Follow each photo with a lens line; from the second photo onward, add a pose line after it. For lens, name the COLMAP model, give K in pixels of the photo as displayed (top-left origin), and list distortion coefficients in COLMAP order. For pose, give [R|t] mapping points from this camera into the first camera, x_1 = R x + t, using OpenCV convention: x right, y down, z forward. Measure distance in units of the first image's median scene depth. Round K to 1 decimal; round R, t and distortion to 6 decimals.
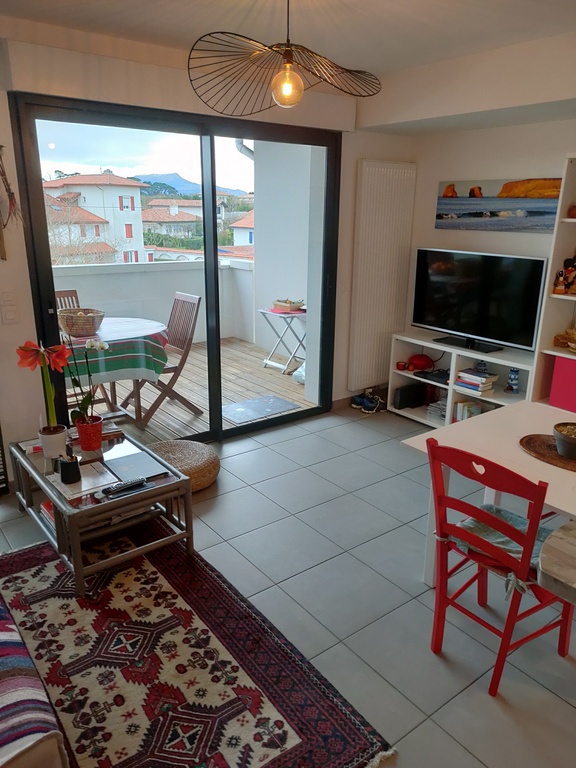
lens RADIAL K [[575.1, 0, 287.4], [0, 575.1, 385.0], [0, 0, 1]] dist [0.057324, -0.038322]
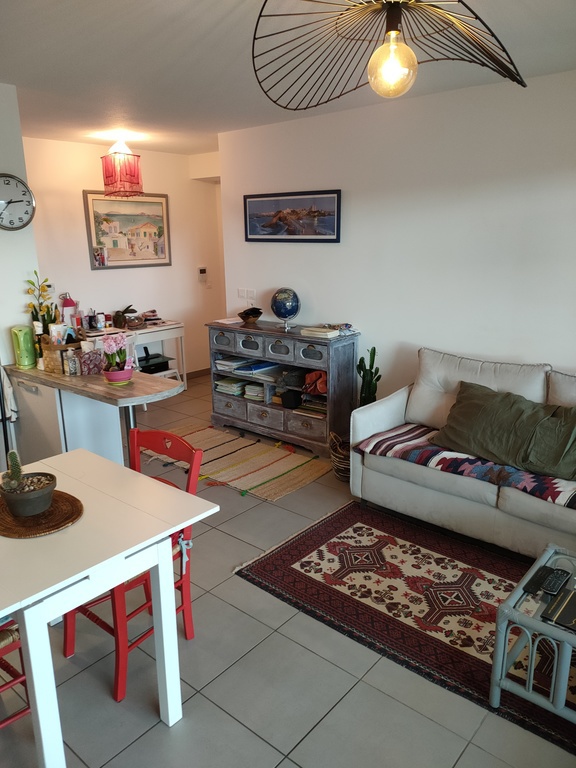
lens RADIAL K [[575.1, 0, 288.0], [0, 575.1, 385.7], [0, 0, 1]] dist [0.057324, -0.038322]
pose [[-0.977104, 0.049215, -0.206993, 0.169458], [-0.067167, 0.851775, 0.519584, -0.322417], [0.201883, 0.521590, -0.828967, 1.035137]]
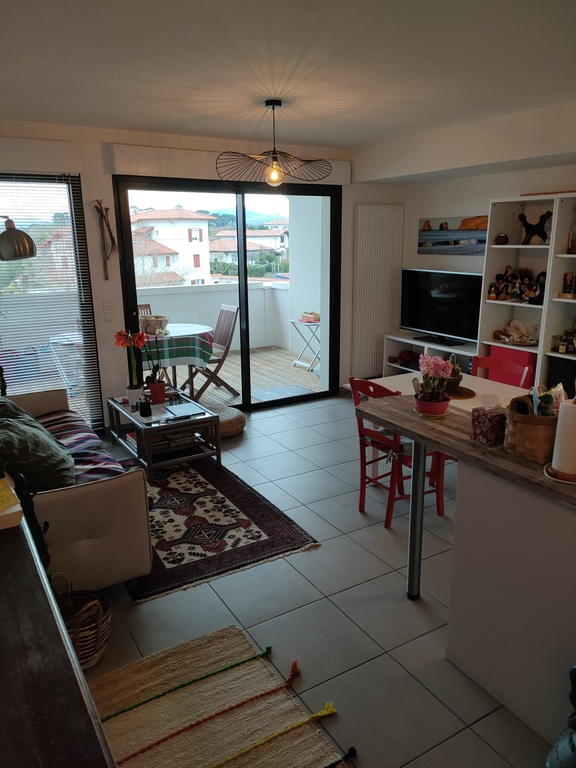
lens RADIAL K [[575.1, 0, 287.6], [0, 575.1, 382.3], [0, 0, 1]] dist [0.057324, -0.038322]
pose [[0.994127, 0.004664, -0.108122, 0.136748], [-0.009947, 0.998780, -0.048373, 0.108181], [0.107764, 0.049165, 0.992960, -0.396099]]
